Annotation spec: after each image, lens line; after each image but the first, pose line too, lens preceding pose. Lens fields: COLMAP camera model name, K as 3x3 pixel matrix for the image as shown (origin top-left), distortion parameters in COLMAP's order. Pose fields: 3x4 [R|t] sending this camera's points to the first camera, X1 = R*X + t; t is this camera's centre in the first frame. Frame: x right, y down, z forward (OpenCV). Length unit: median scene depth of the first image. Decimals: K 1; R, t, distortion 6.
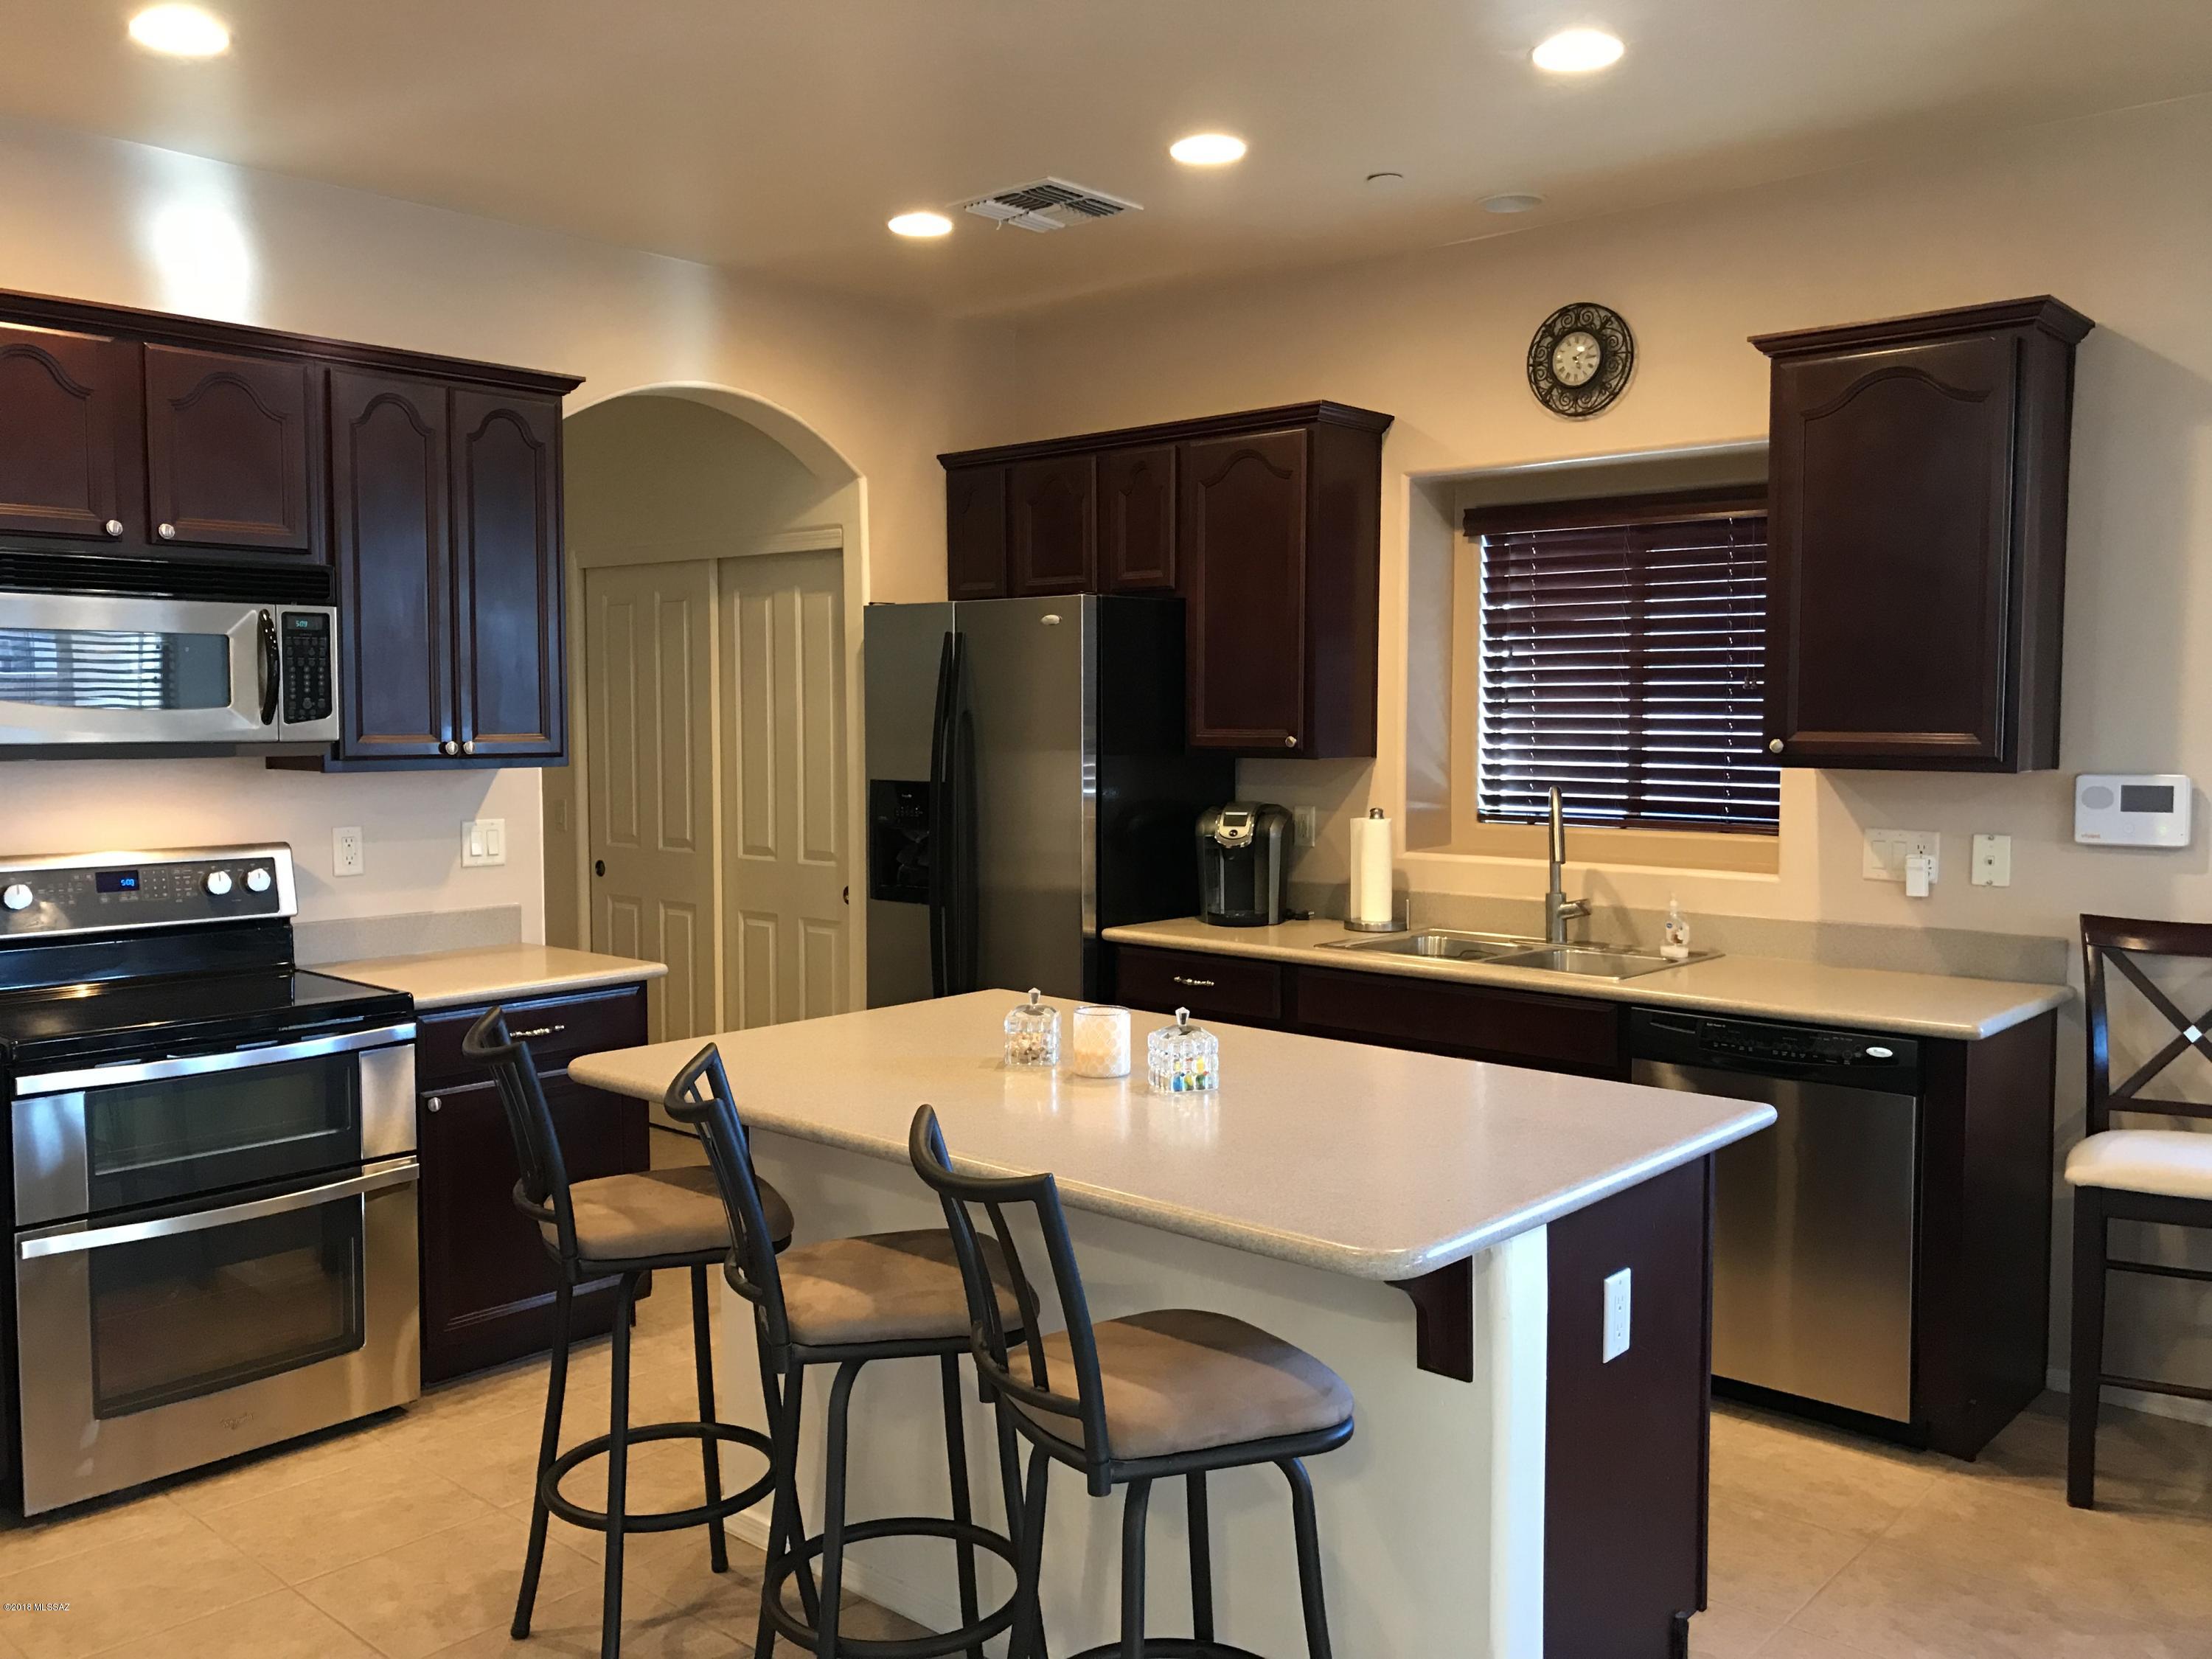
lens RADIAL K [[1811.7, 0, 1113.9], [0, 1811.7, 824.8], [0, 0, 1]] dist [0.040746, -0.052785]
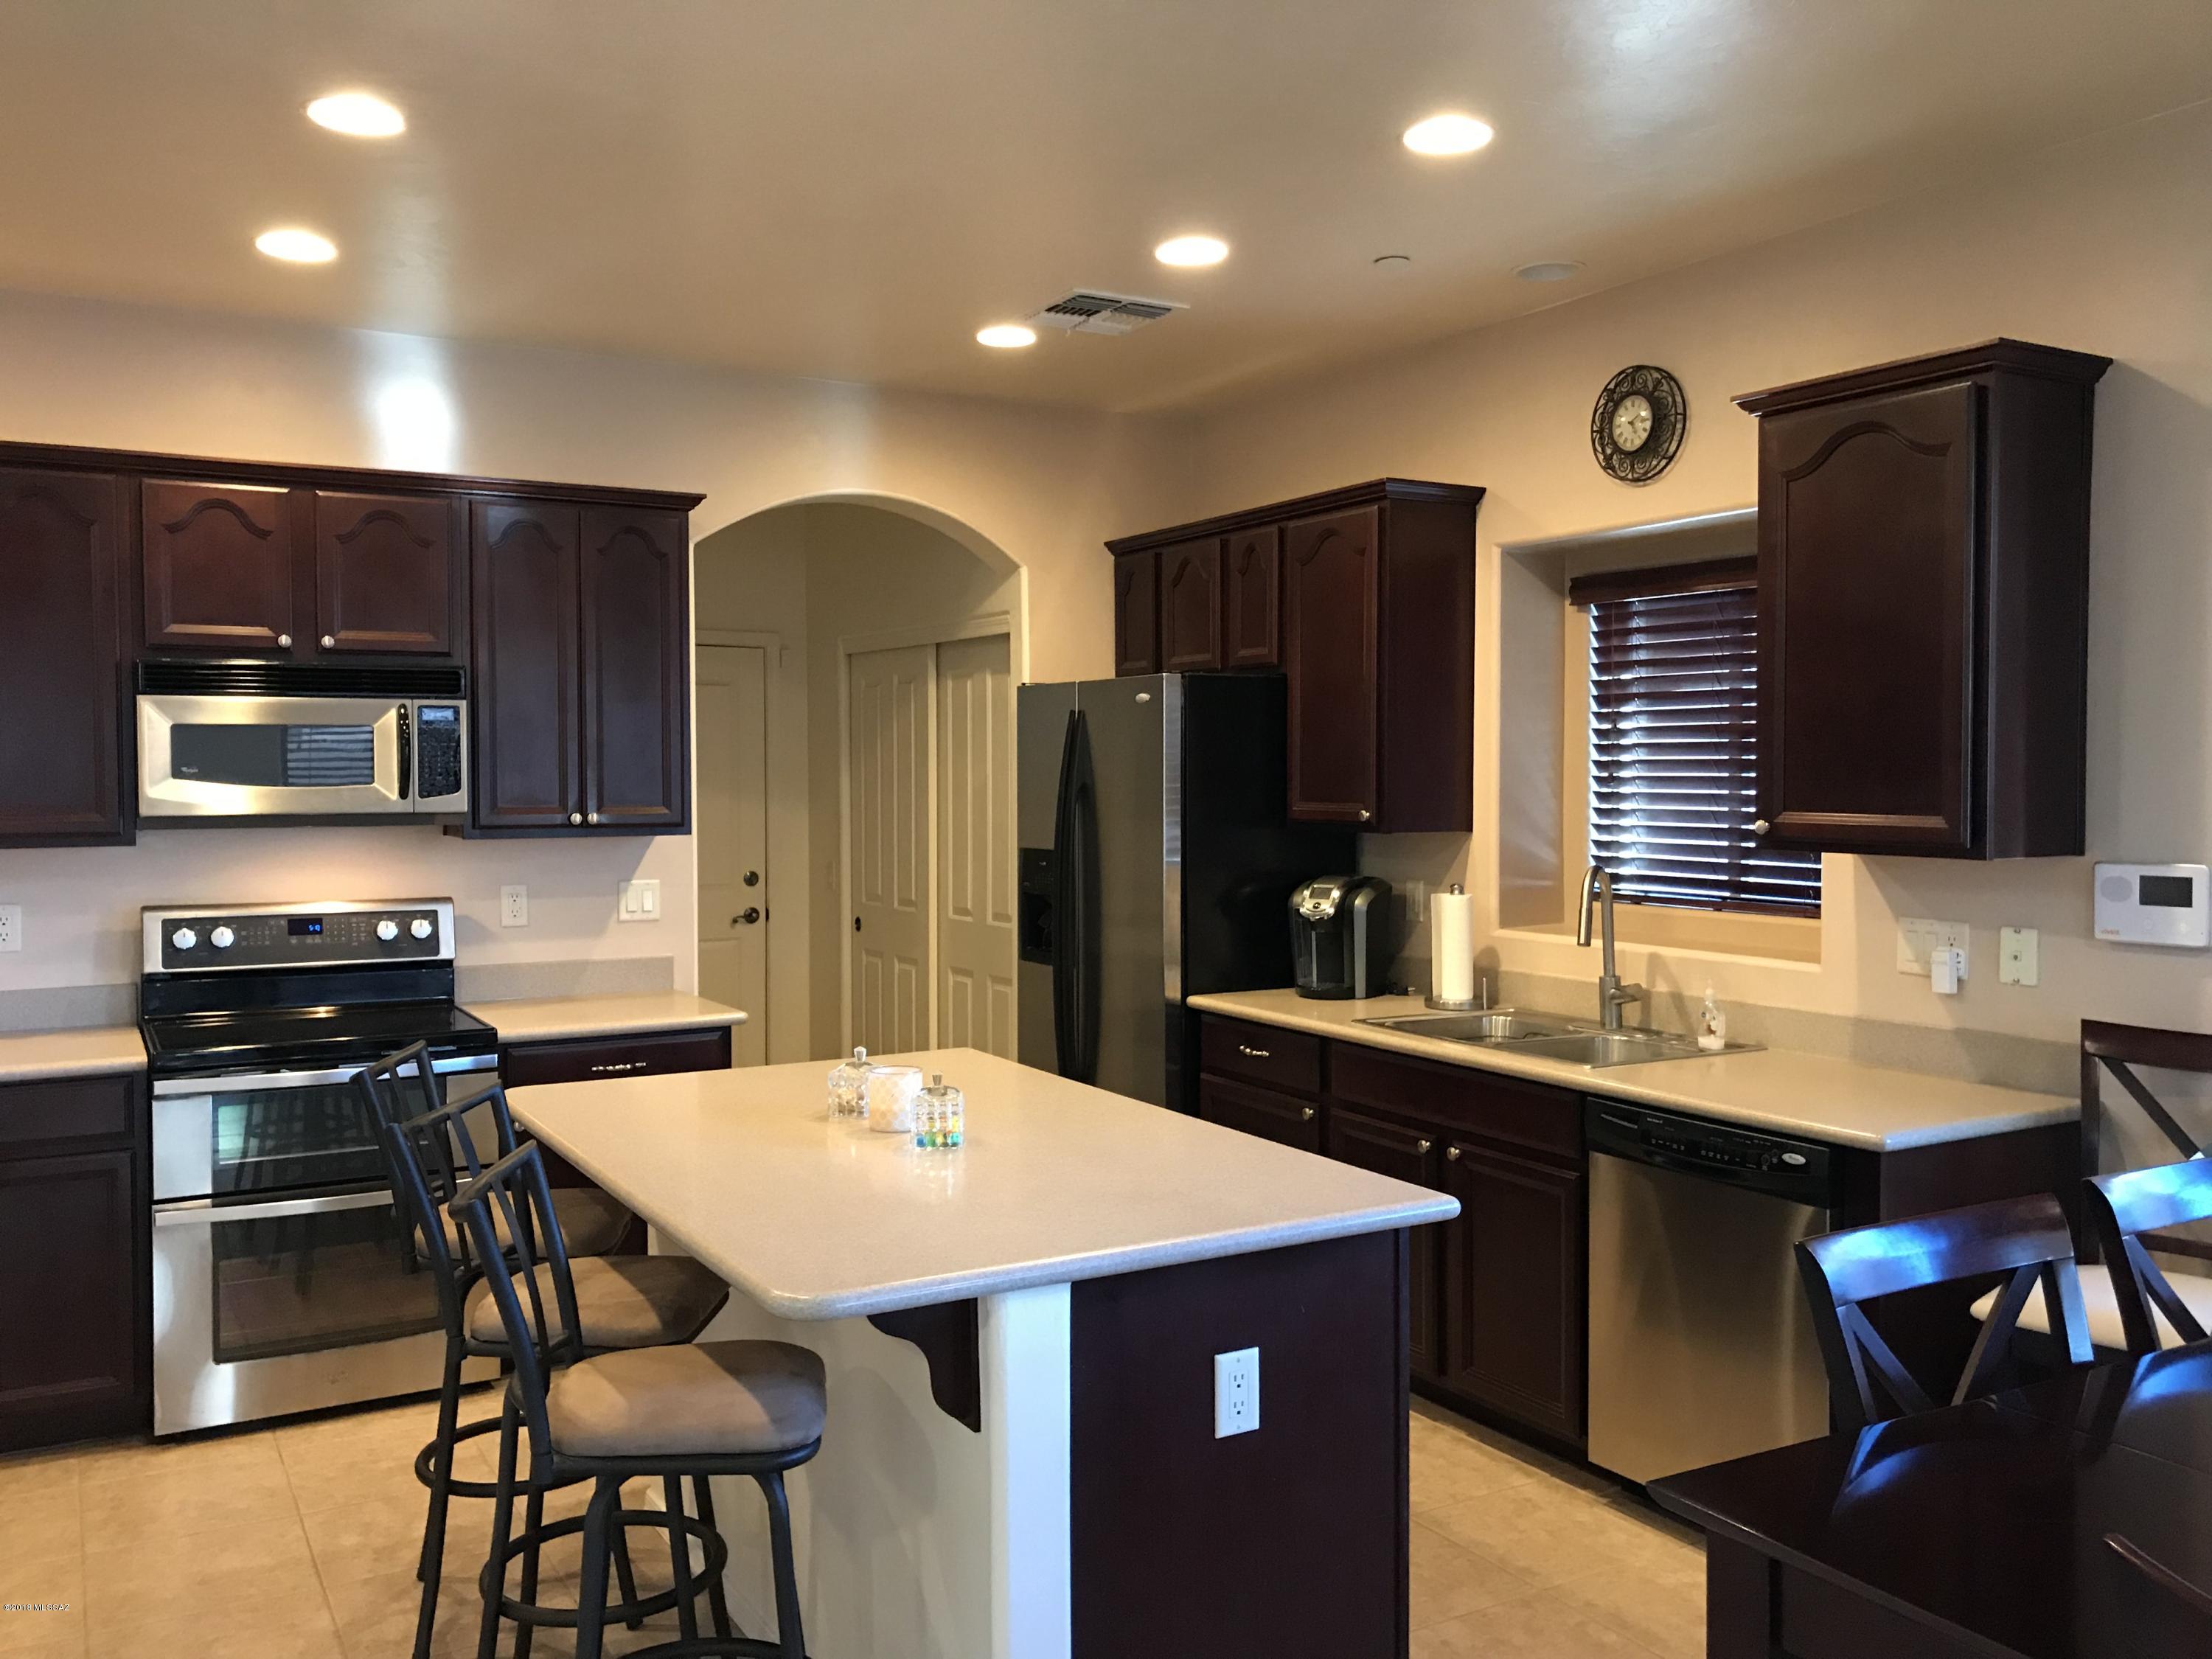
lens RADIAL K [[1811.7, 0, 1110.2], [0, 1811.7, 830.5], [0, 0, 1]] dist [0.040746, -0.052785]
pose [[0.950225, 0.008984, -0.311435, 0.295514], [-0.018262, 0.999472, -0.026890, -0.008843], [0.311029, 0.031239, 0.949887, 0.002718]]
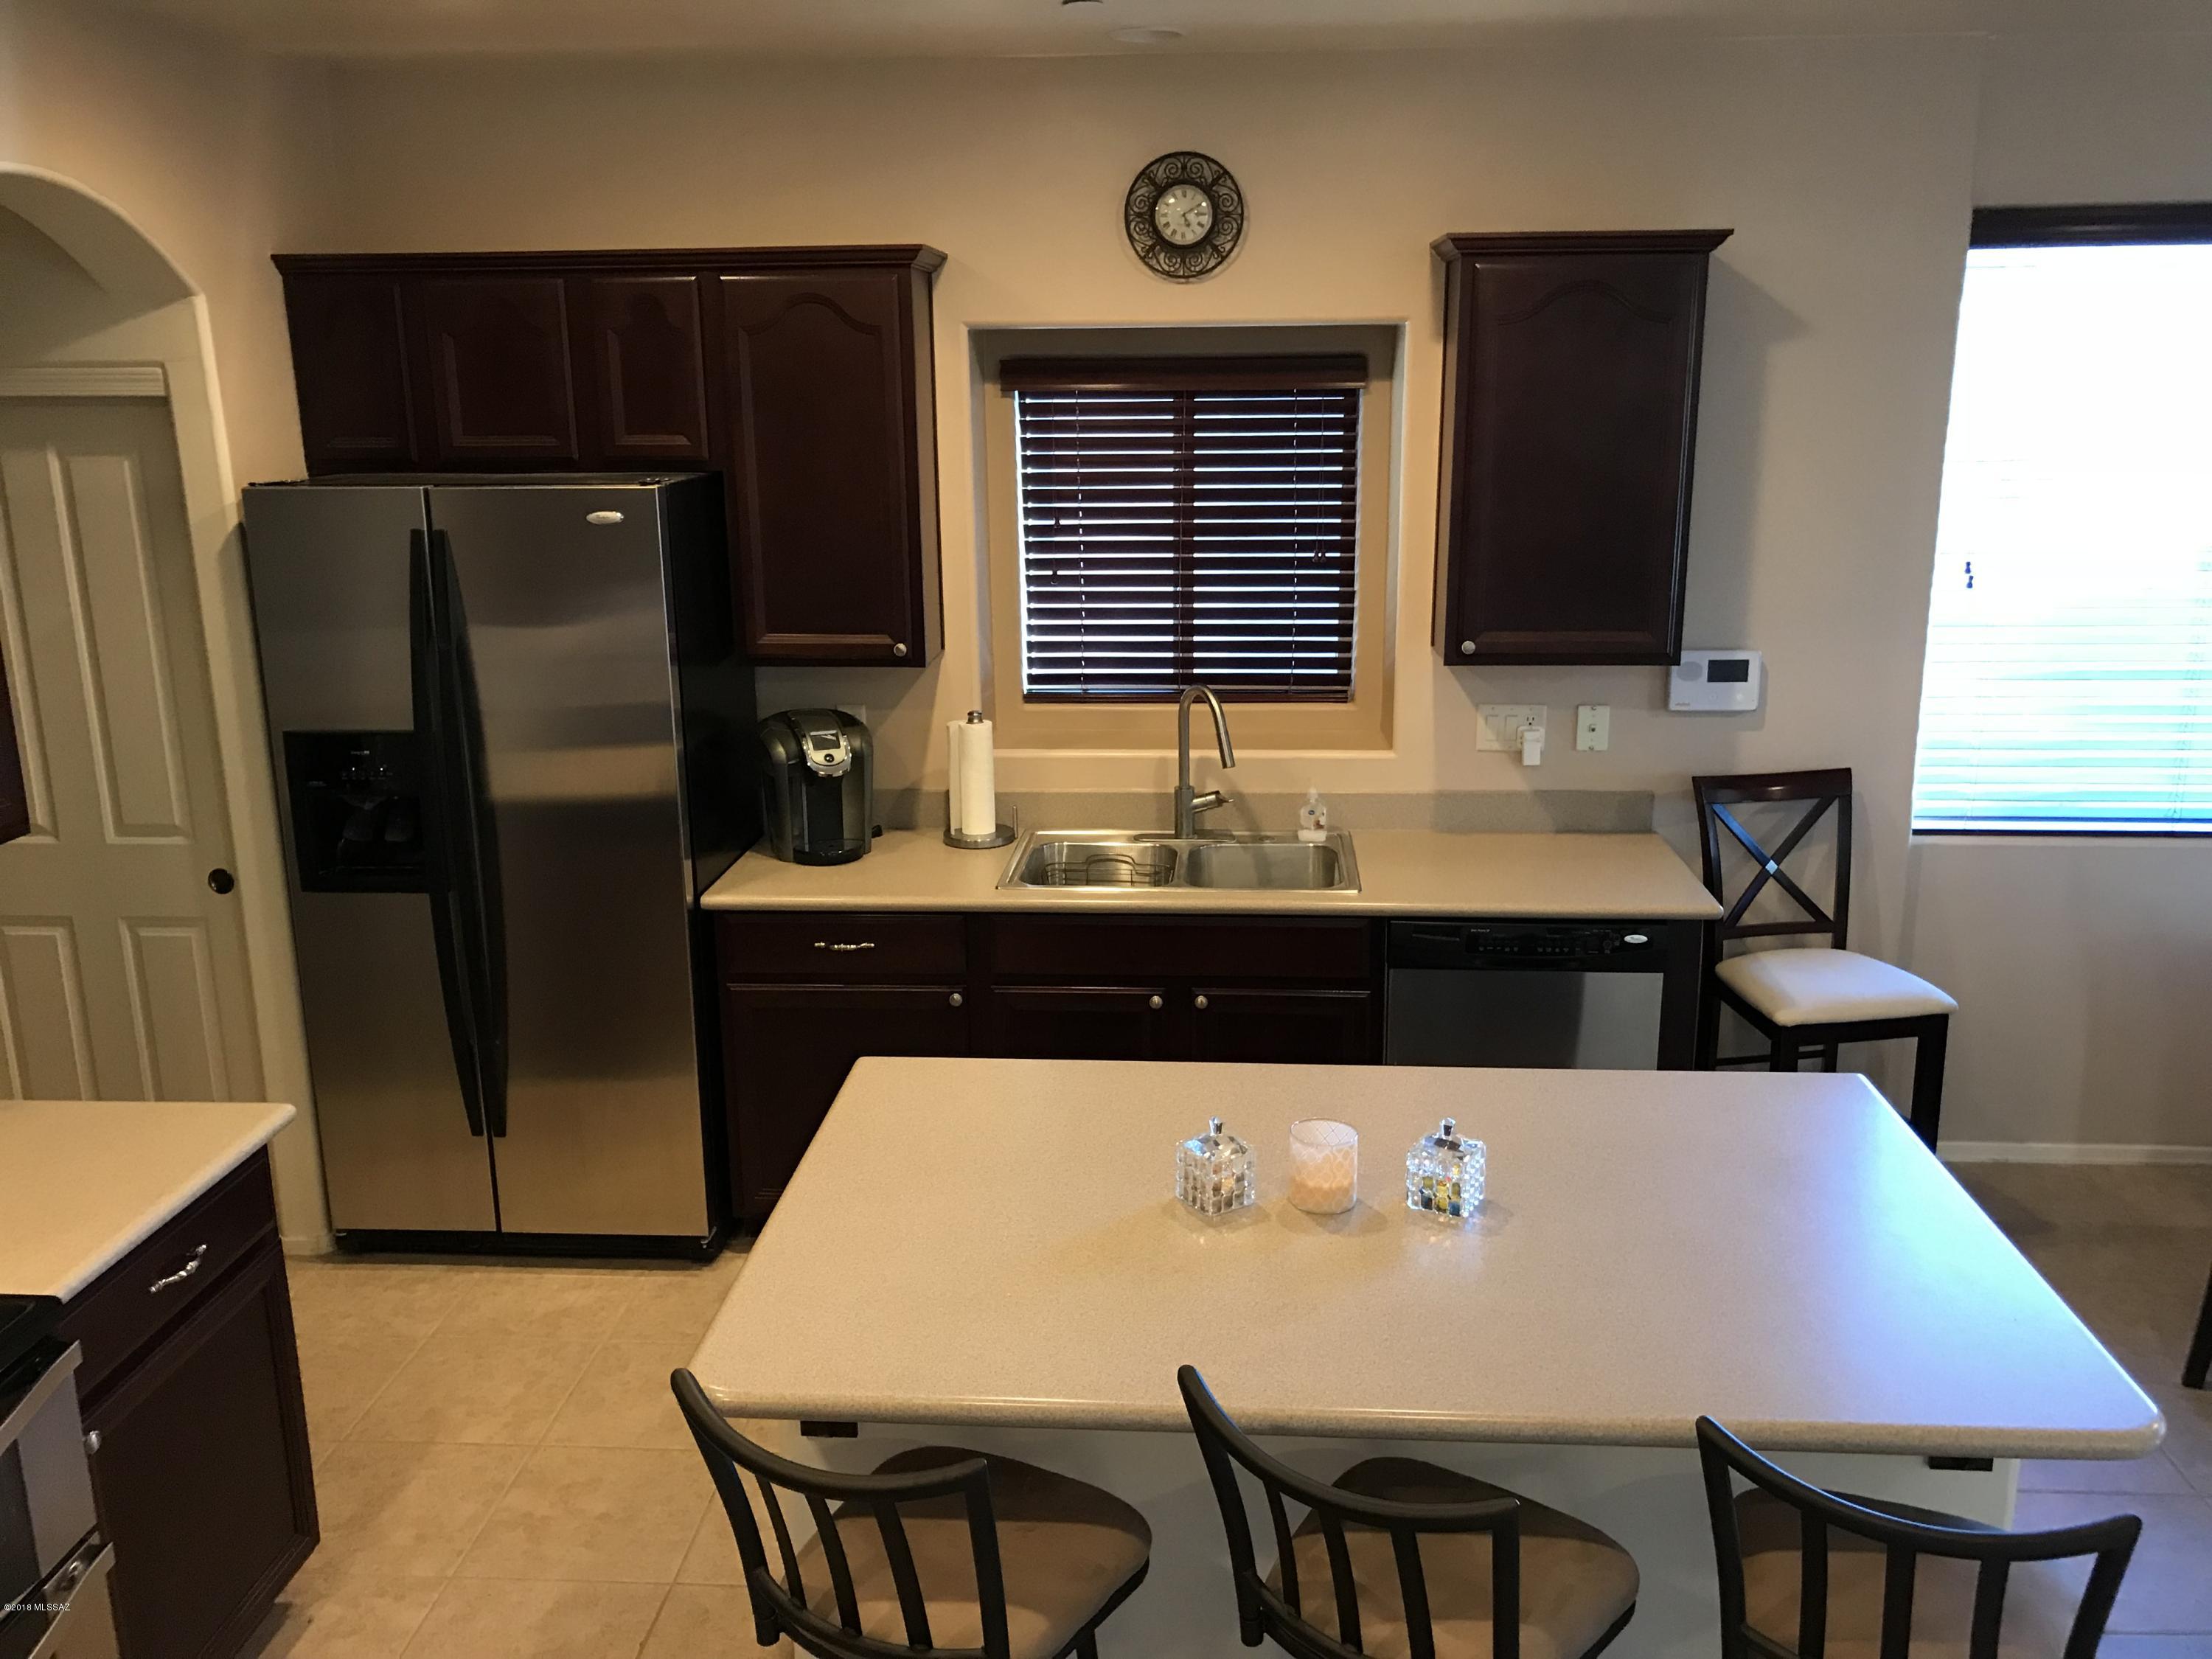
lens RADIAL K [[1811.7, 0, 1114.5], [0, 1811.7, 820.3], [0, 0, 1]] dist [0.040746, -0.052785]
pose [[0.785333, -0.153655, 0.599702, -0.375449], [0.048803, 0.981060, 0.187456, -0.130670], [-0.617147, -0.117948, 0.777958, 0.271375]]
